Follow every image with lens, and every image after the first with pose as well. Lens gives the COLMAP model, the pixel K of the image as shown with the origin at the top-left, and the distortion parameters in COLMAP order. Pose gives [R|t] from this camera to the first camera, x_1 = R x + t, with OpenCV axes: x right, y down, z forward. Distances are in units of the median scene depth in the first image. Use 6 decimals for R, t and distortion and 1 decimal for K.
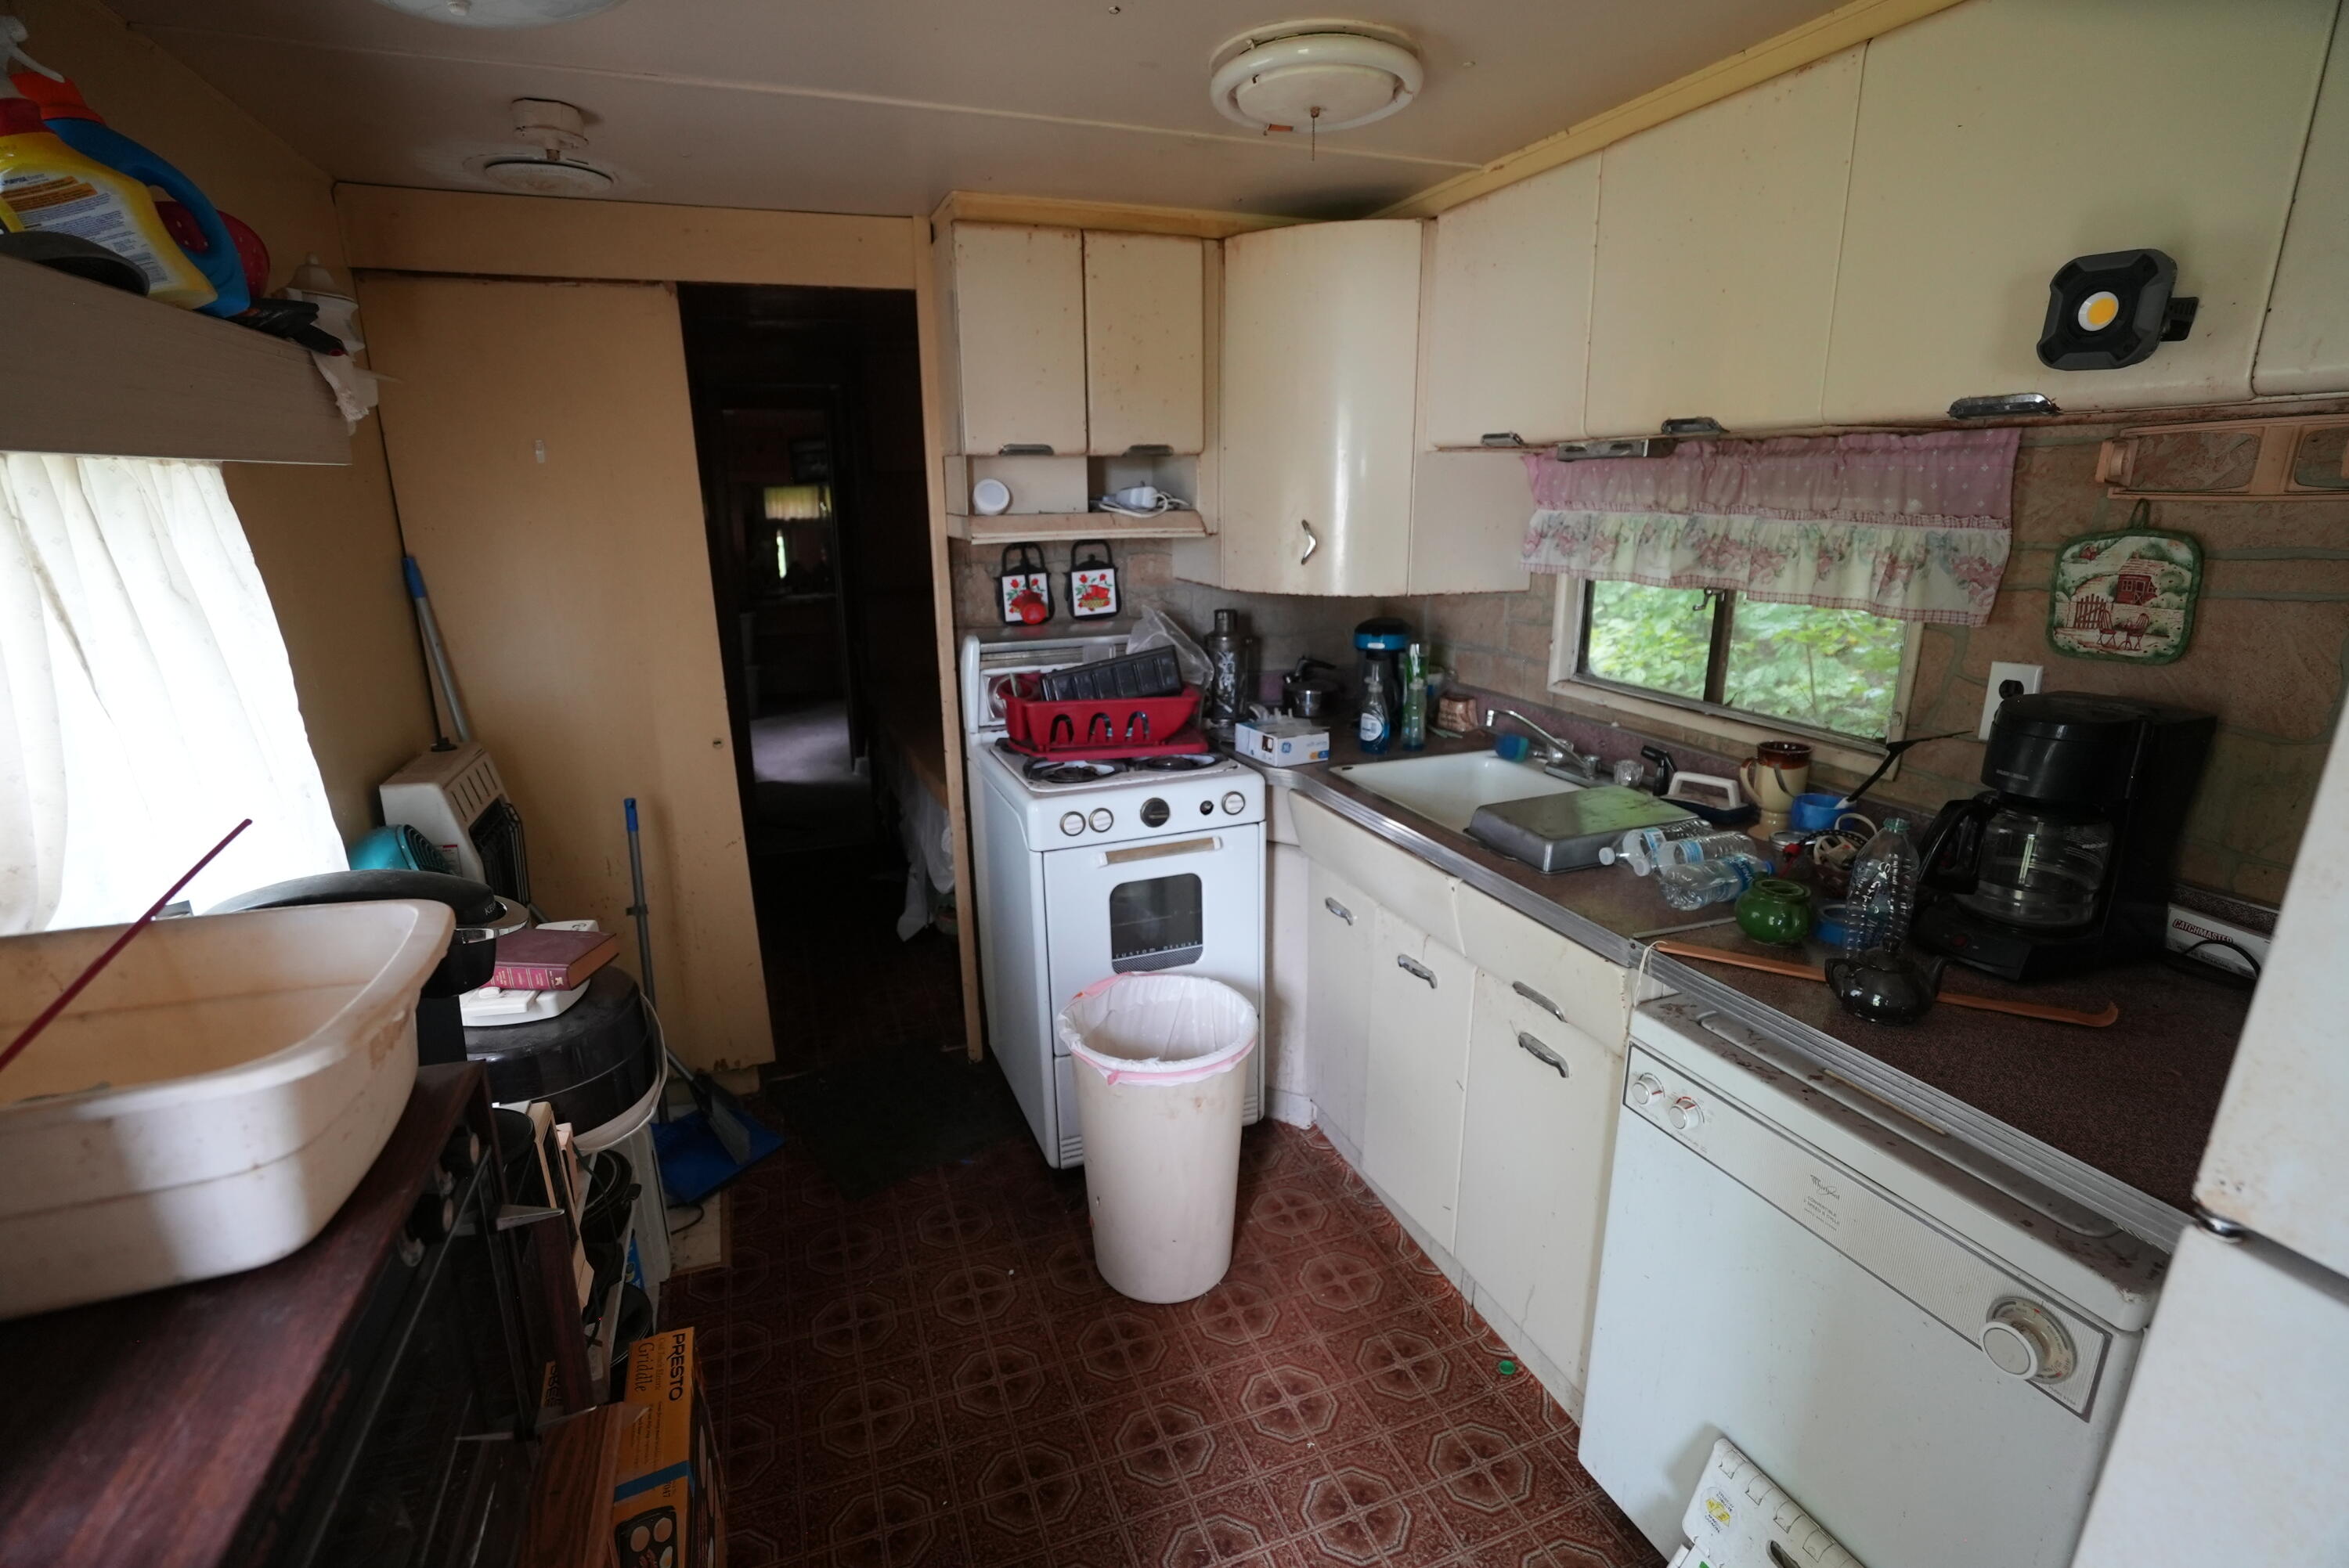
lens RADIAL K [[1098.5, 0, 1171.4], [0, 1098.5, 793.7], [0, 0, 1]] dist [-0.062700, 0.030674]
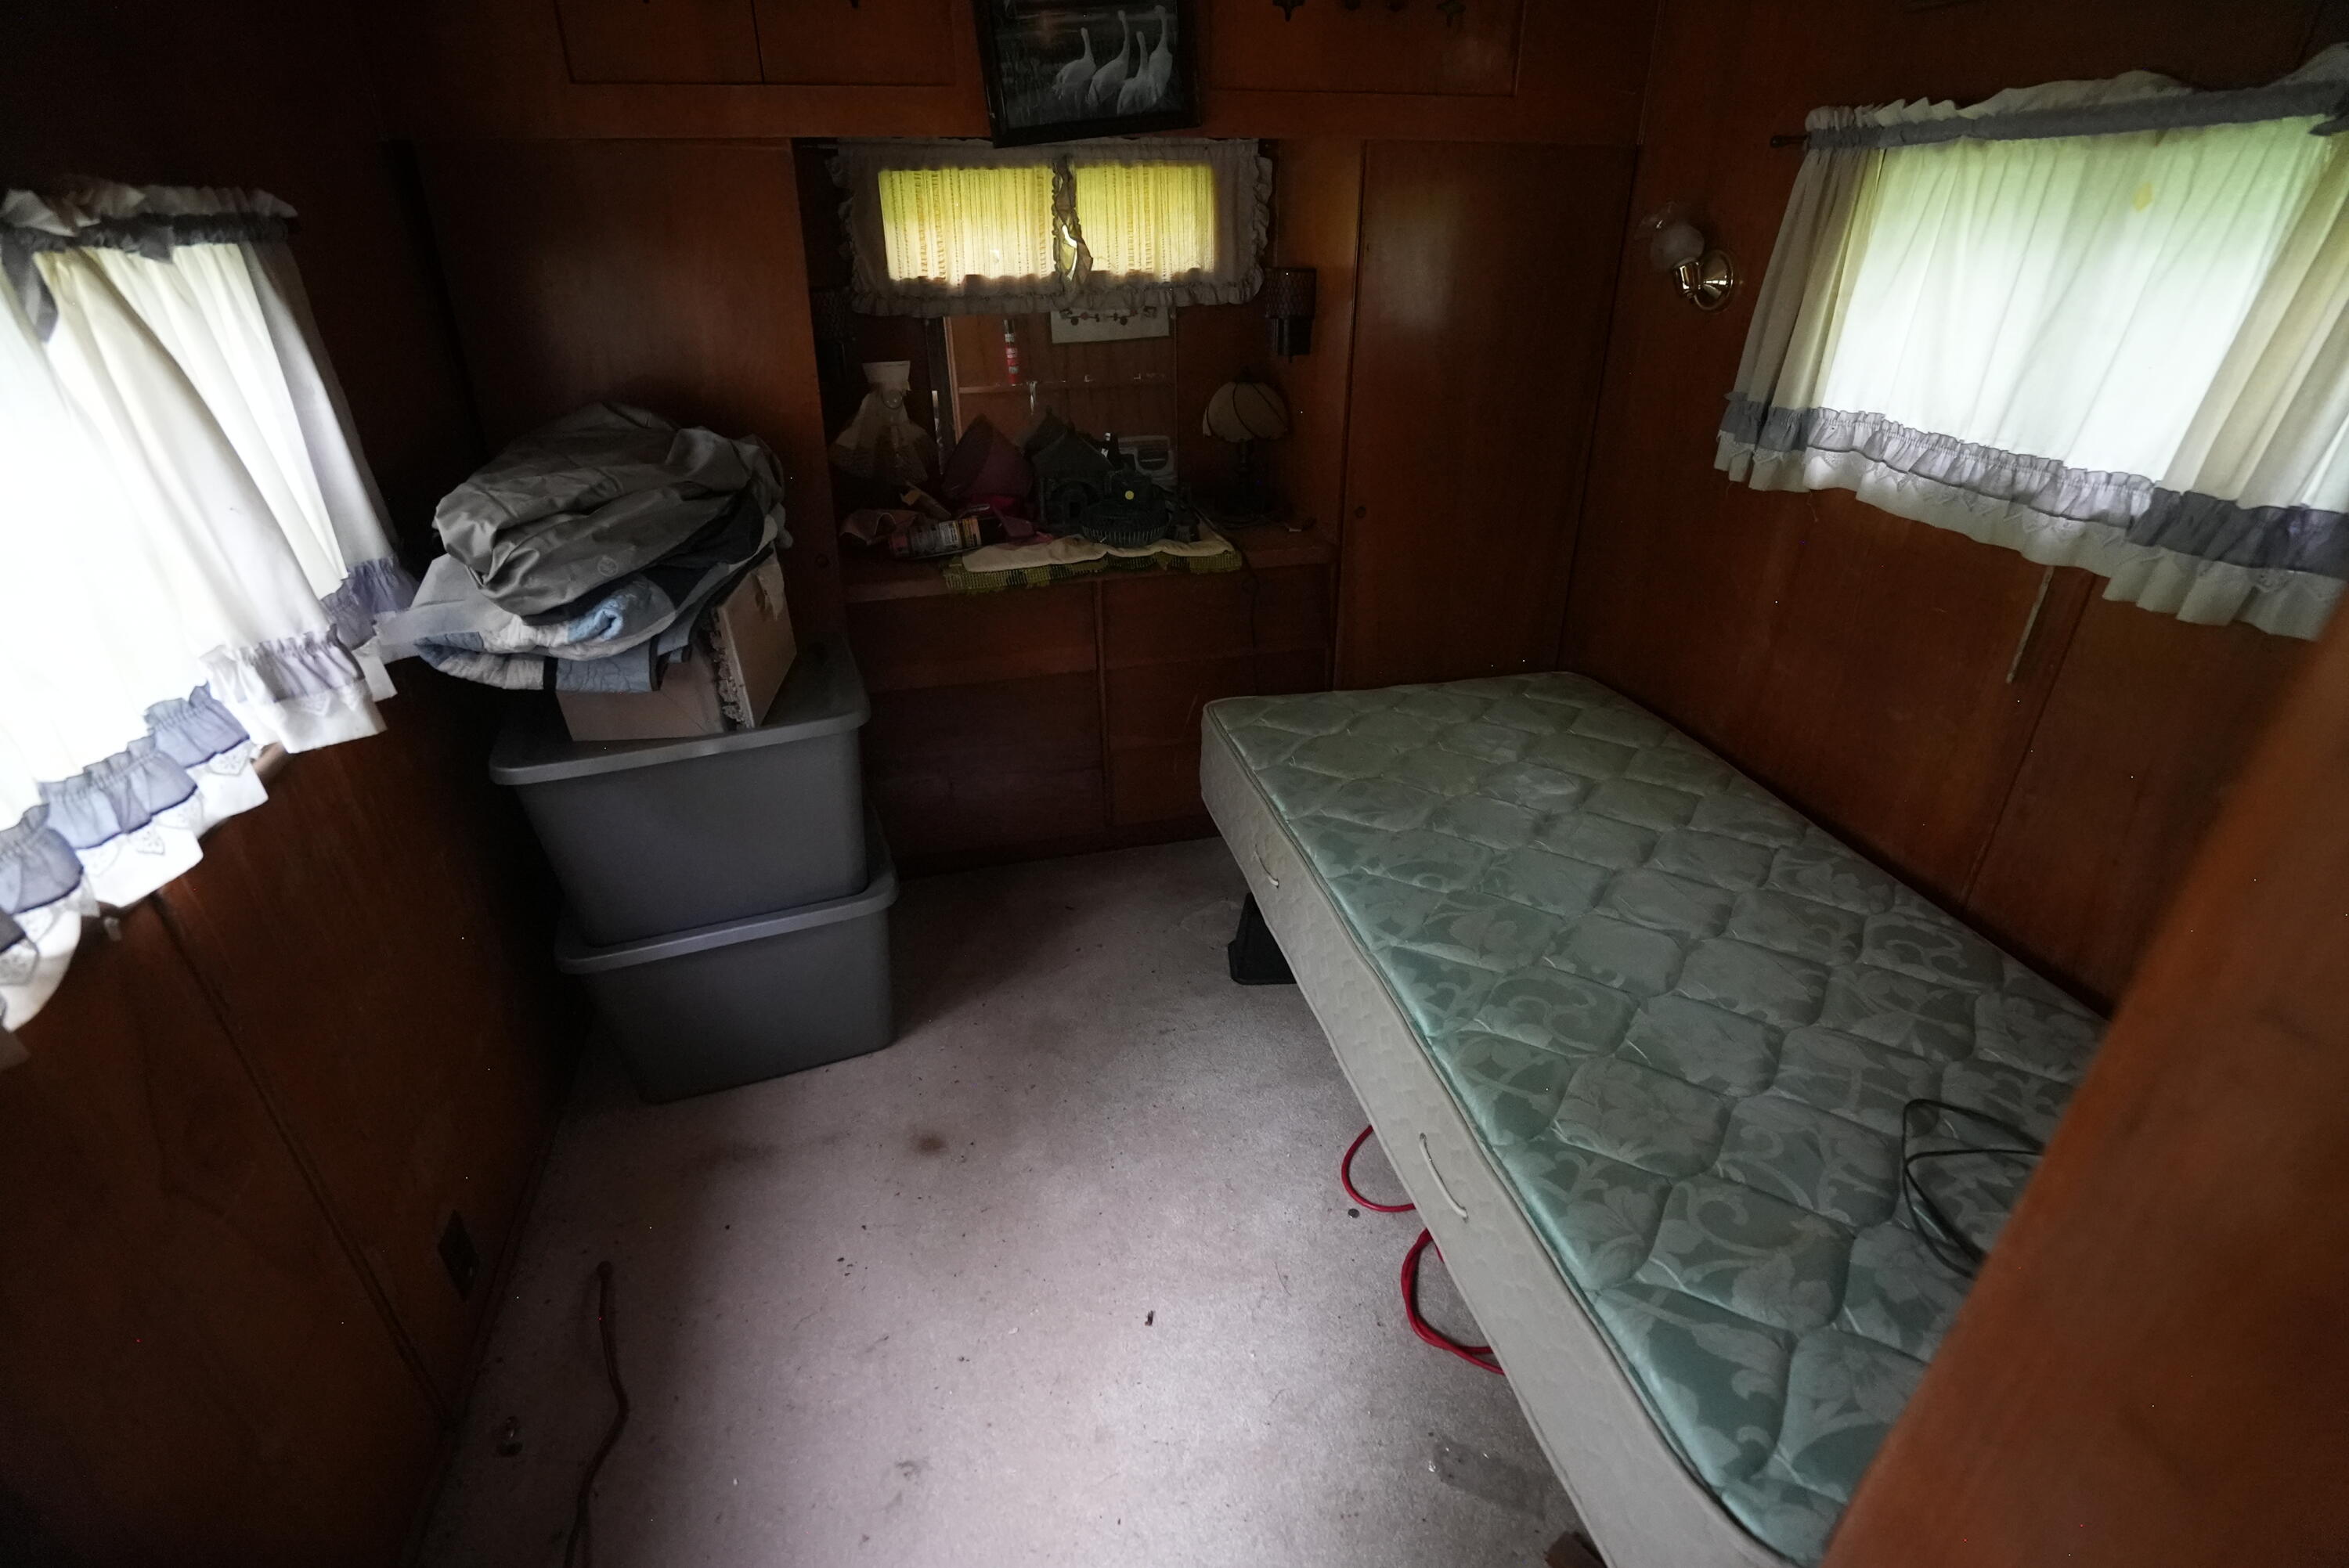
lens RADIAL K [[1098.5, 0, 1171.4], [0, 1098.5, 793.7], [0, 0, 1]] dist [-0.062700, 0.030674]
pose [[0.993815, 0.049060, -0.099625, -0.277567], [-0.025422, 0.973806, 0.225956, -0.198329], [0.108101, -0.222026, 0.969030, 0.735724]]
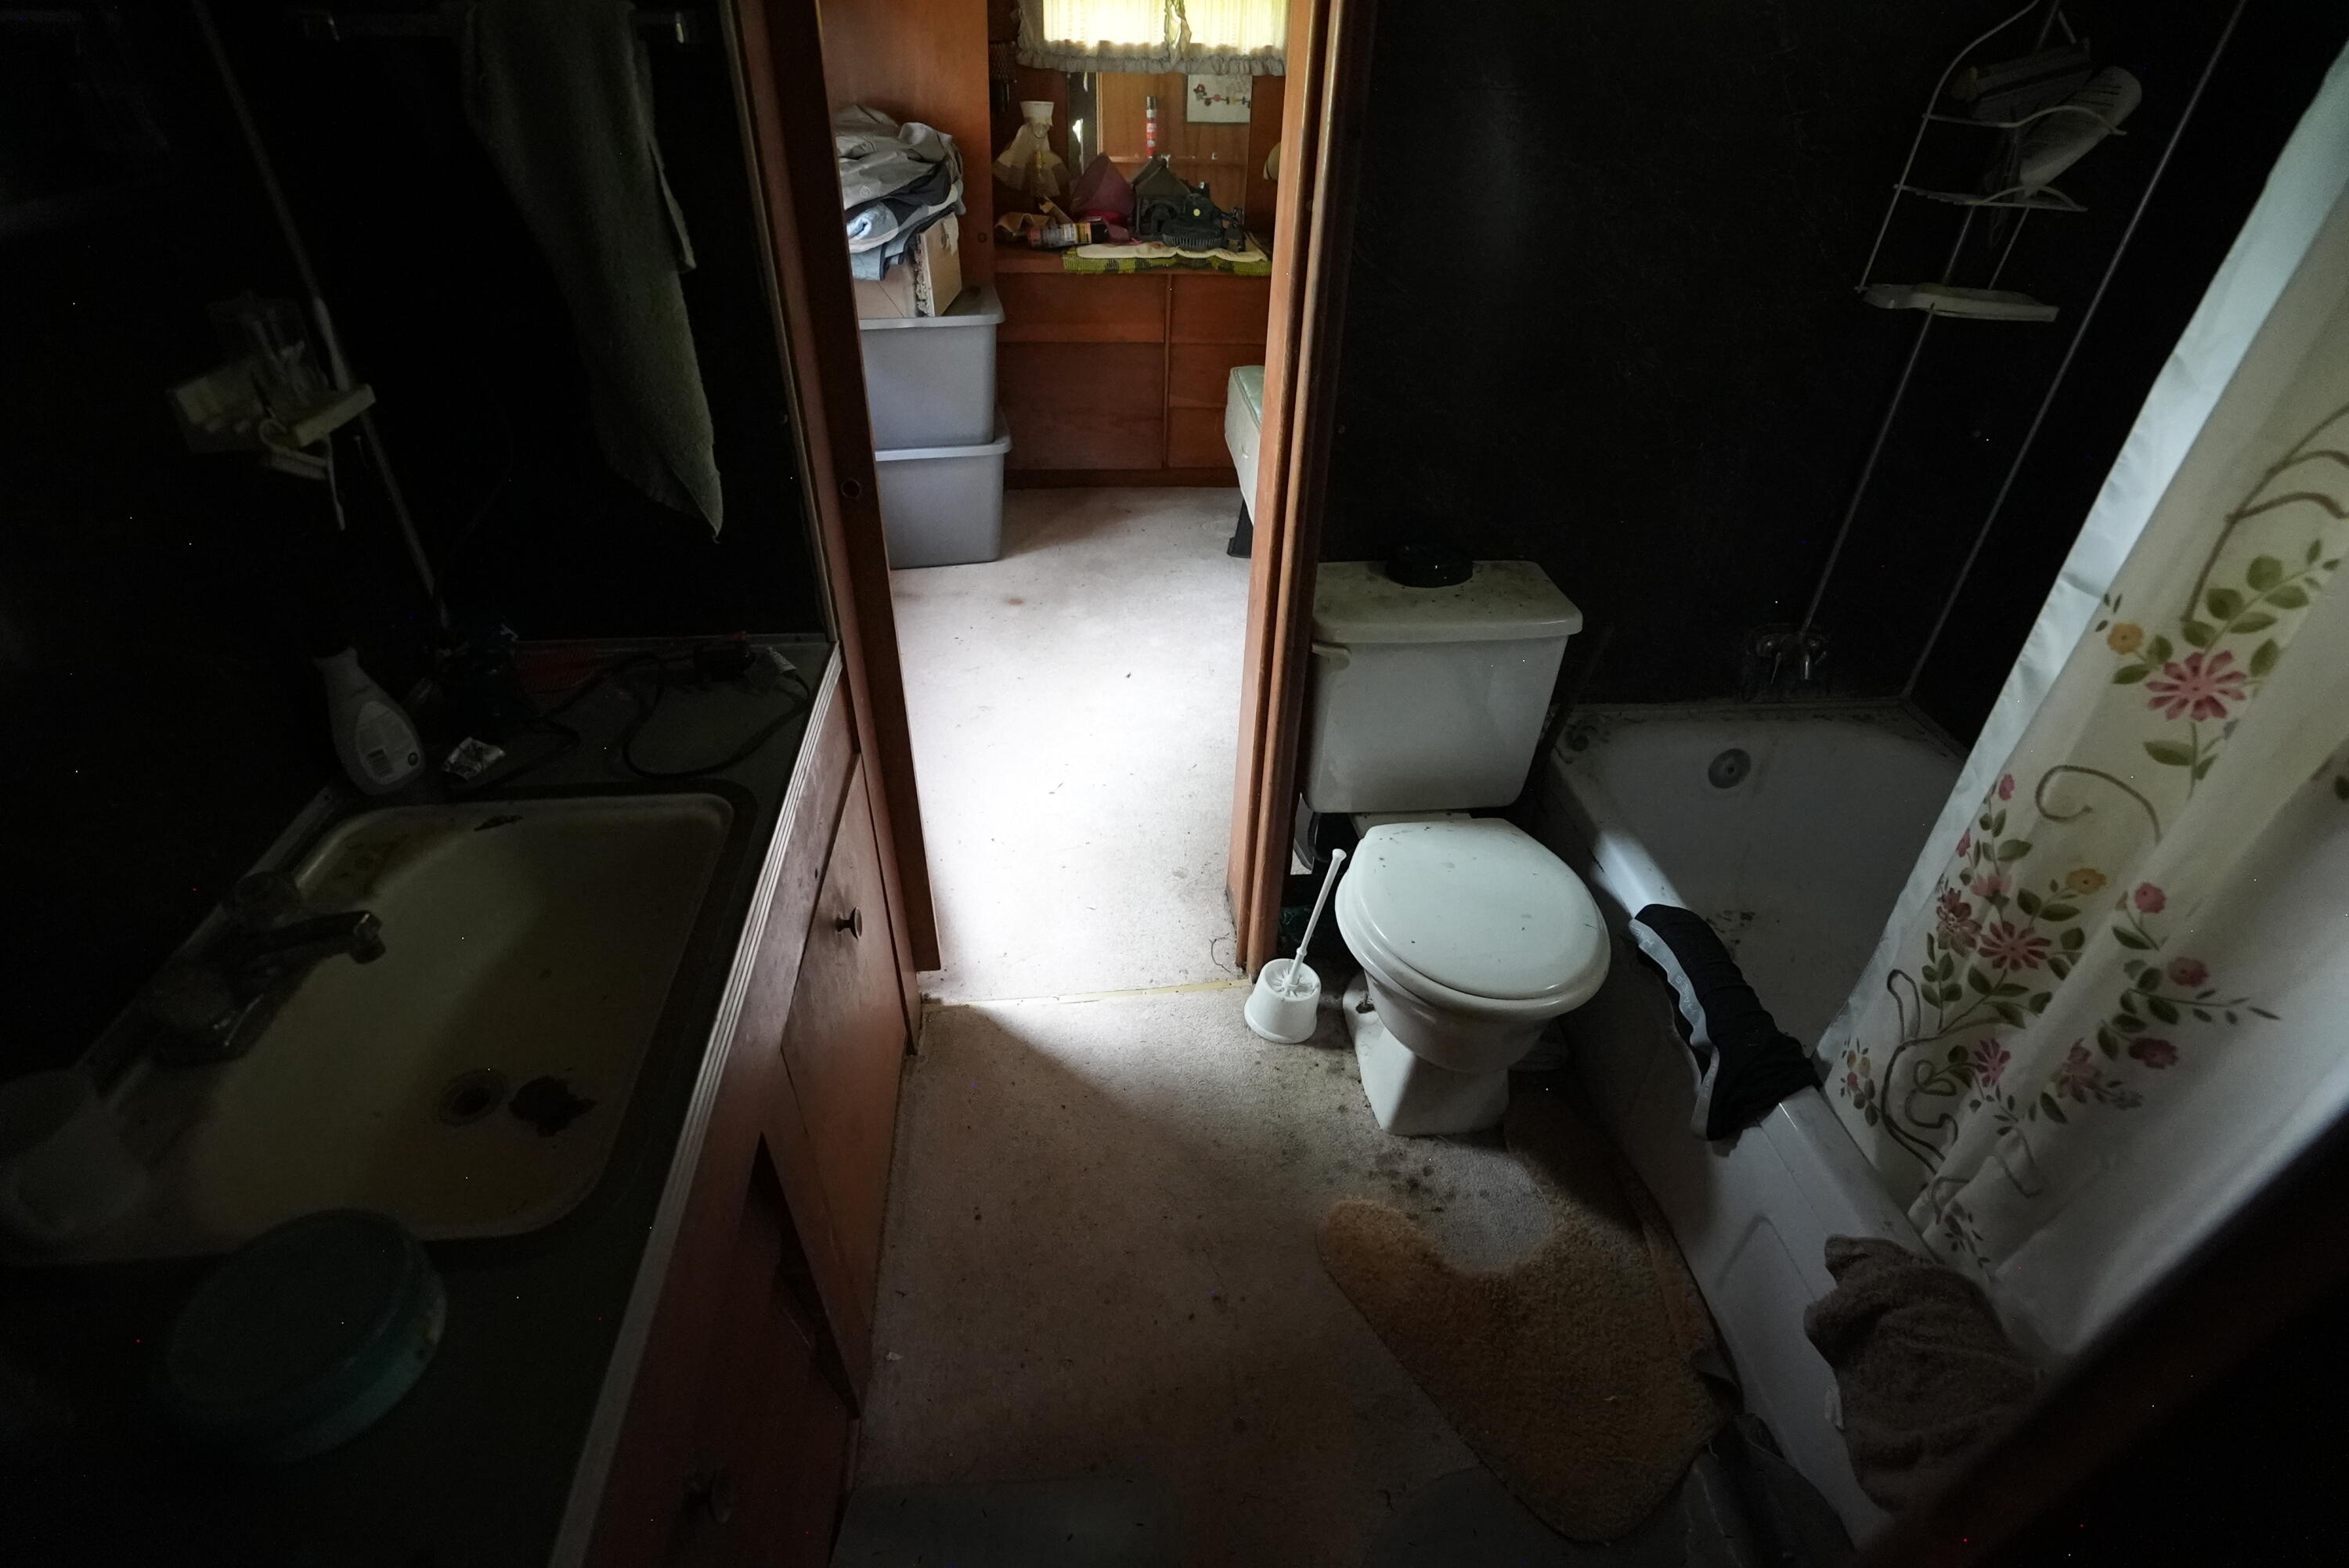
lens RADIAL K [[1098.5, 0, 1171.4], [0, 1098.5, 793.7], [0, 0, 1]] dist [-0.062700, 0.030674]
pose [[0.964631, 0.182297, -0.190407, -0.205113], [-0.102681, 0.925122, 0.365521, -0.149557], [0.242783, -0.333042, 0.911120, 0.568659]]
